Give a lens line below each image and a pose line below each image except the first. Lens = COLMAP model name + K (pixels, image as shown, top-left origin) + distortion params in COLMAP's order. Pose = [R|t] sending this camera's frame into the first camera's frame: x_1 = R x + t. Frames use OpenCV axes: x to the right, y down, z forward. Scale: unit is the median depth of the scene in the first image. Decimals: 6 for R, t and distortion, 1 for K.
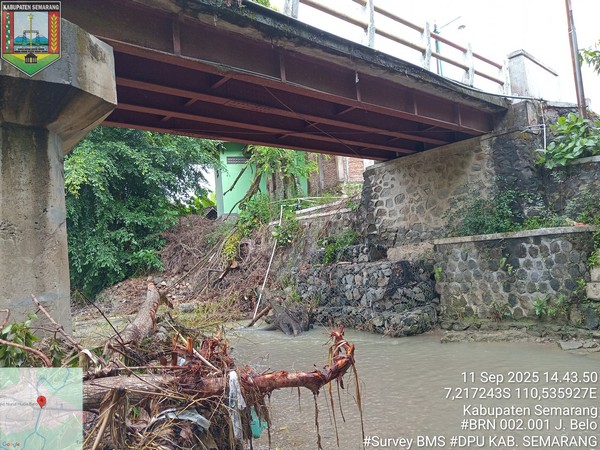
lens RADIAL K [[448.5, 0, 300.0], [0, 448.5, 225.0], [0, 0, 1]] dist [0.042197, -0.088089]
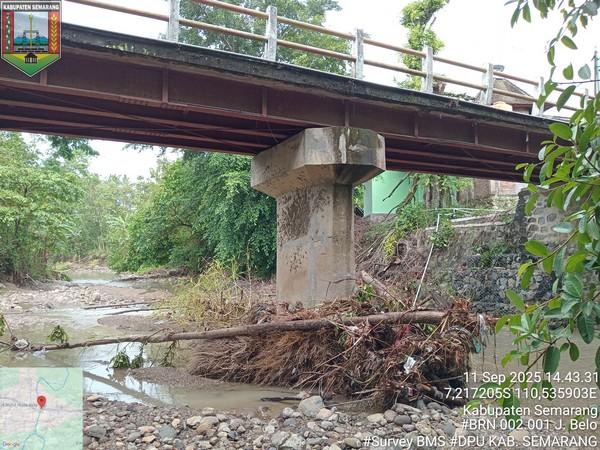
lens RADIAL K [[448.5, 0, 300.0], [0, 448.5, 225.0], [0, 0, 1]] dist [0.042197, -0.088089]
pose [[0.961793, 0.061042, -0.266887, -0.083952], [-0.056861, 0.998109, 0.023372, -0.025269], [0.267809, -0.007303, 0.963444, -0.273389]]
